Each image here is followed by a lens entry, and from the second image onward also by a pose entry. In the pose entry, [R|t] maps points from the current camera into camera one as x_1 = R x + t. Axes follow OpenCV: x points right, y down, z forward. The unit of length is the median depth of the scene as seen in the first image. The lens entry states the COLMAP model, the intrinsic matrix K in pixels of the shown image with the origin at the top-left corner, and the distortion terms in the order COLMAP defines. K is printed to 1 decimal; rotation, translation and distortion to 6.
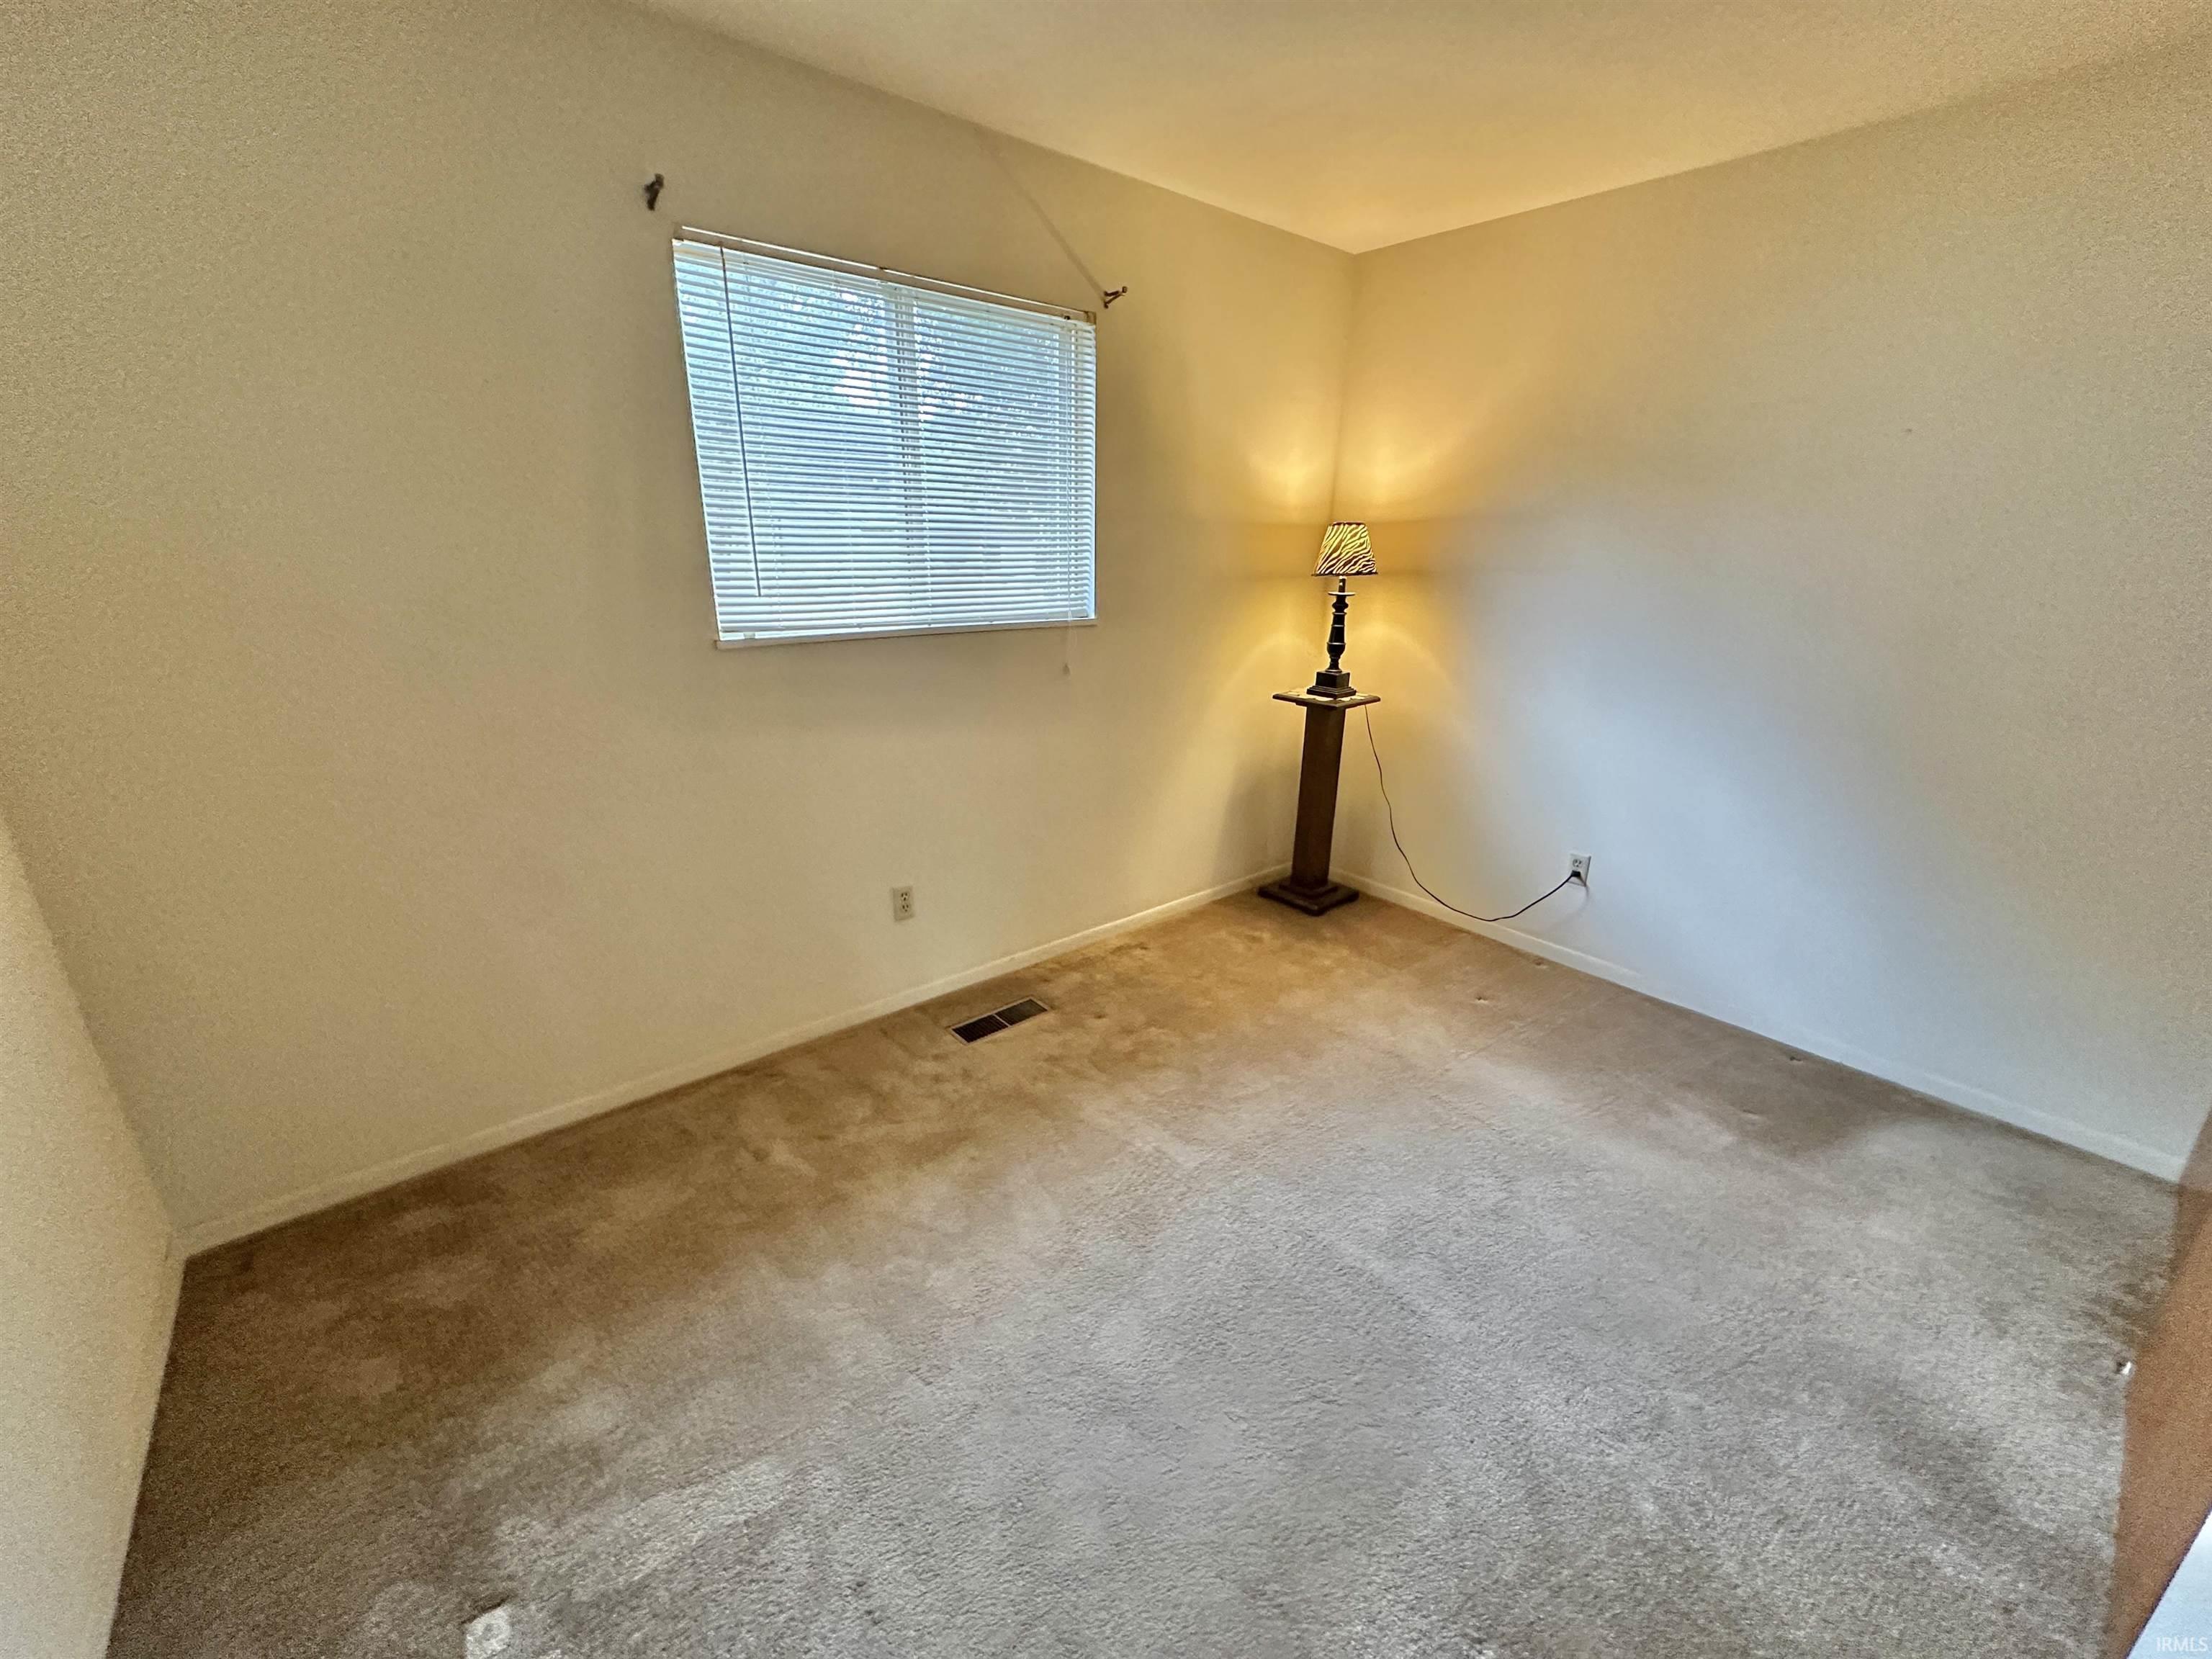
lens RADIAL K [[883.6, 0, 1101.9], [0, 883.6, 832.9], [0, 0, 1]] dist [-0.001279, 0.001444]
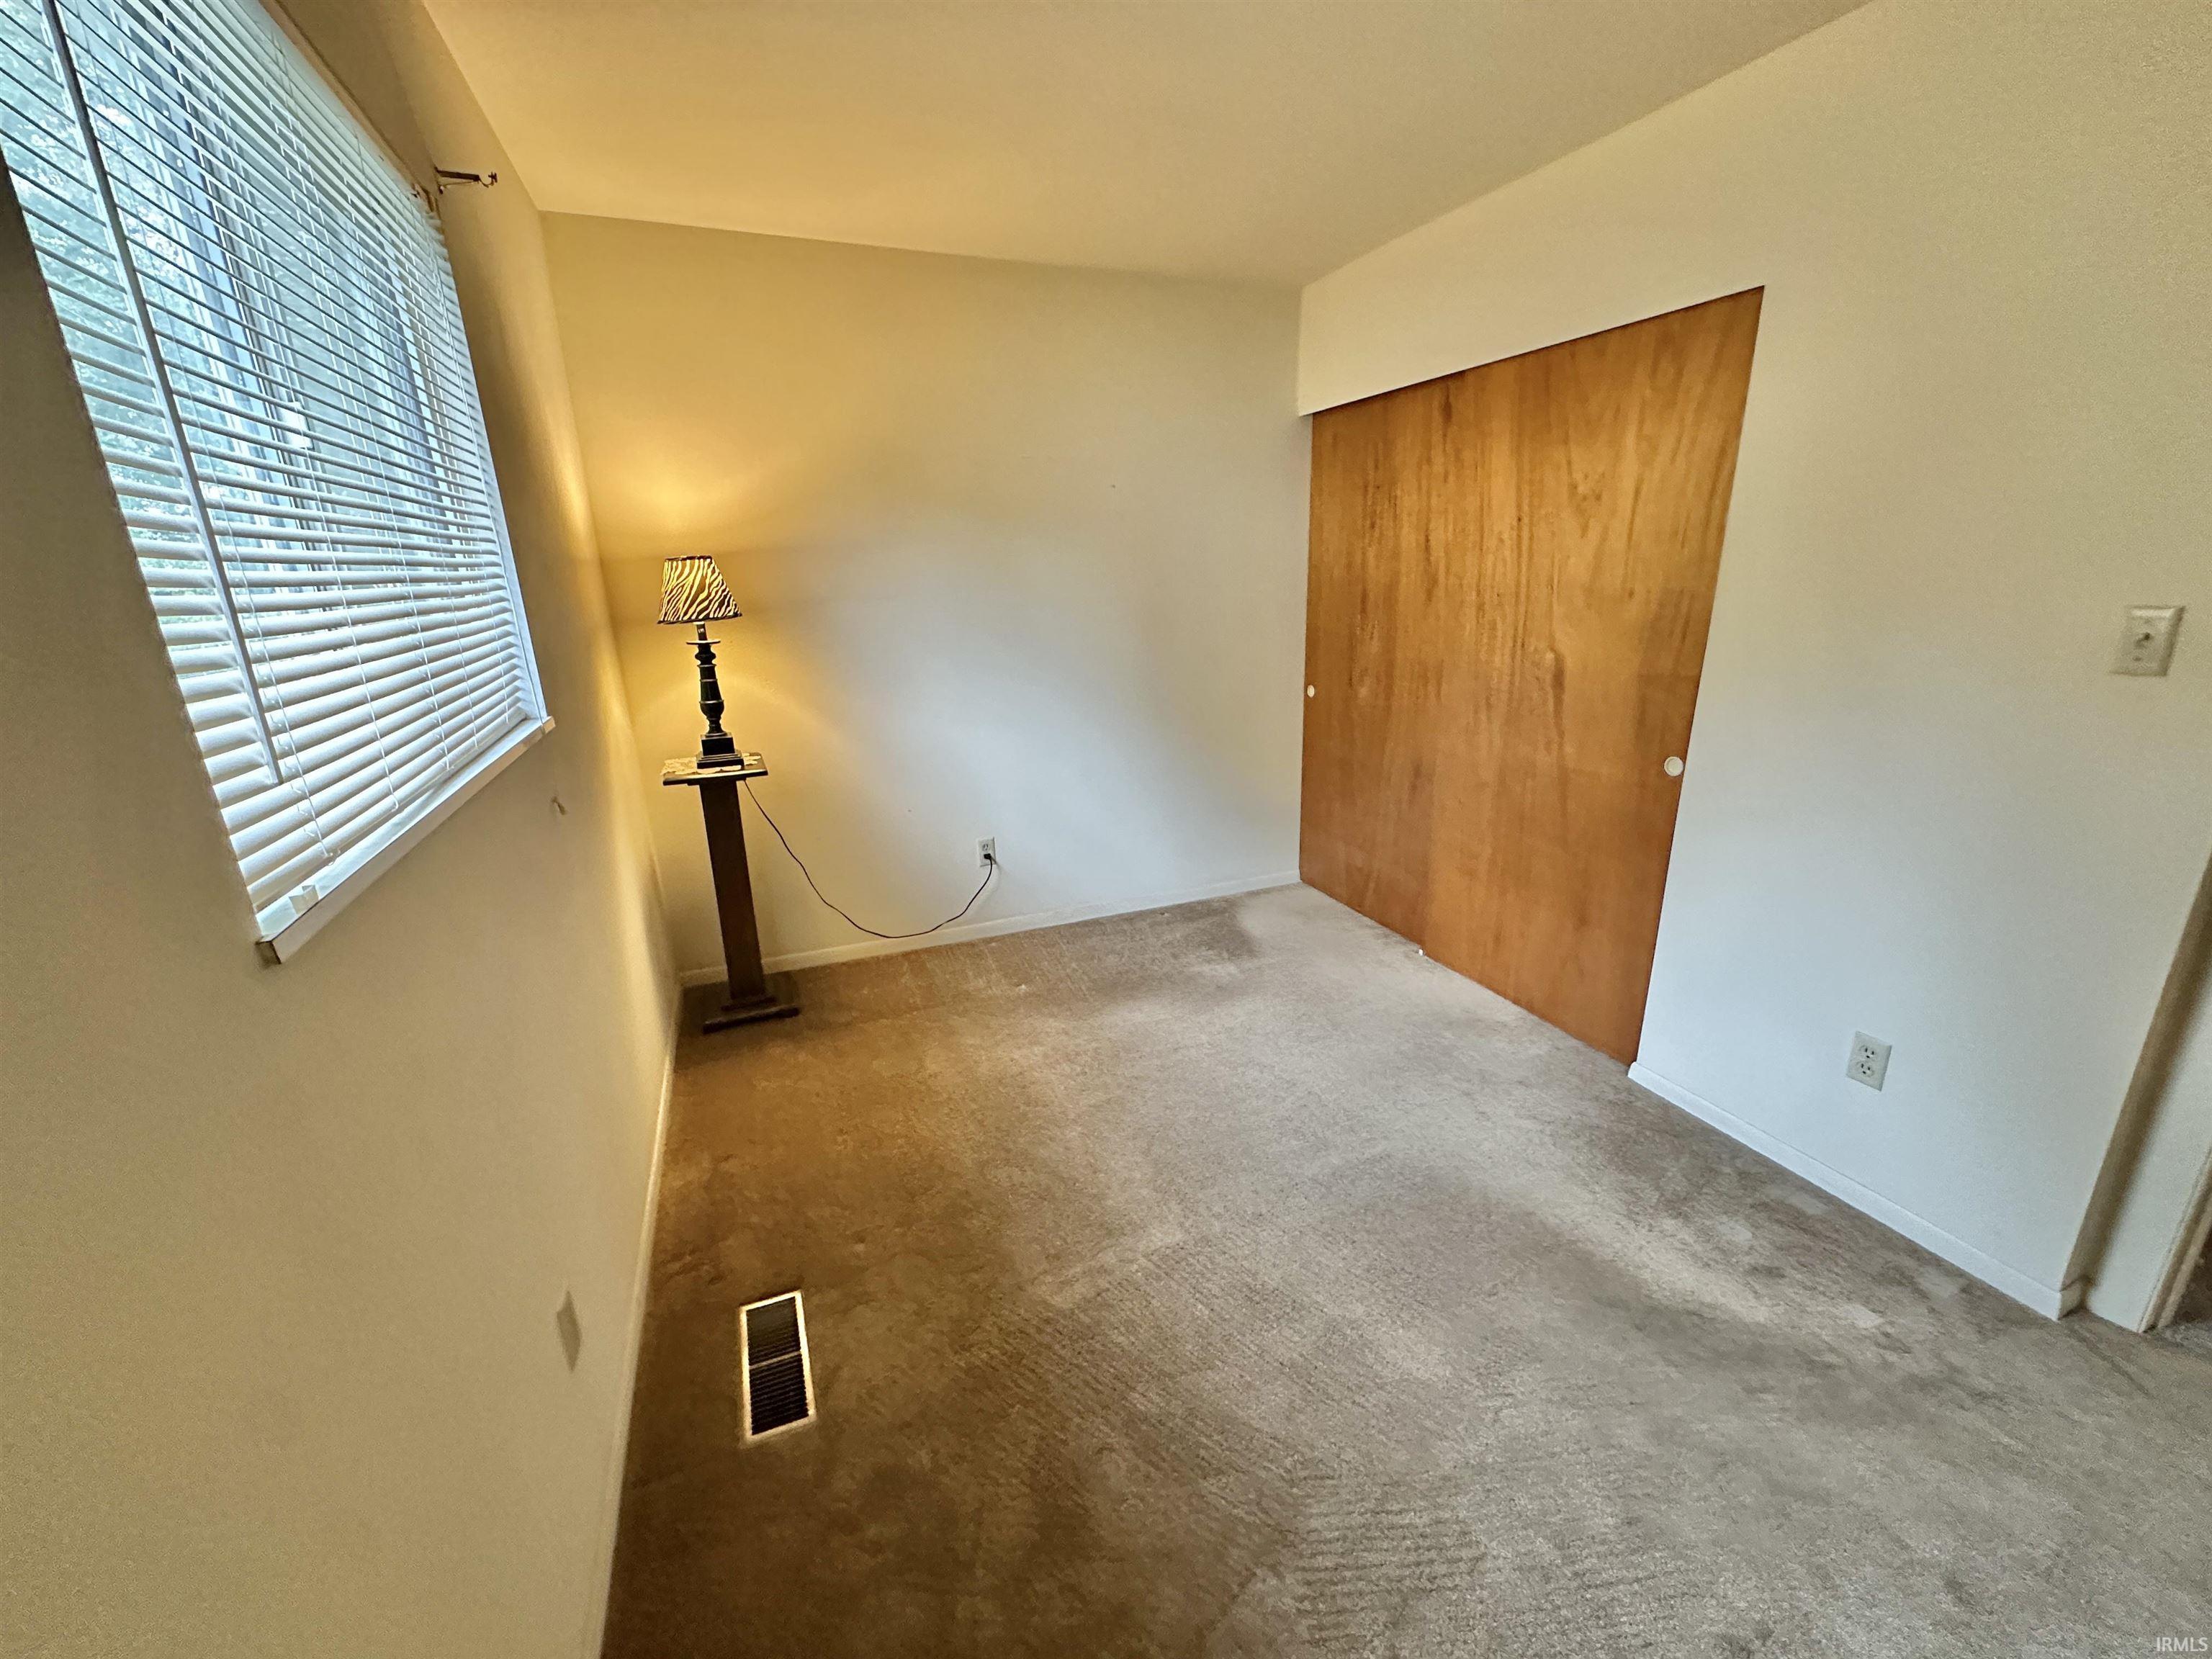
lens RADIAL K [[883.6, 0, 1113.1], [0, 883.6, 832.5], [0, 0, 1]] dist [-0.001279, 0.001444]
pose [[0.309649, -0.300801, 0.902018, -0.458102], [0.333857, 0.922639, 0.193069, -0.157240], [-0.890313, 0.241362, 0.386119, 0.437734]]
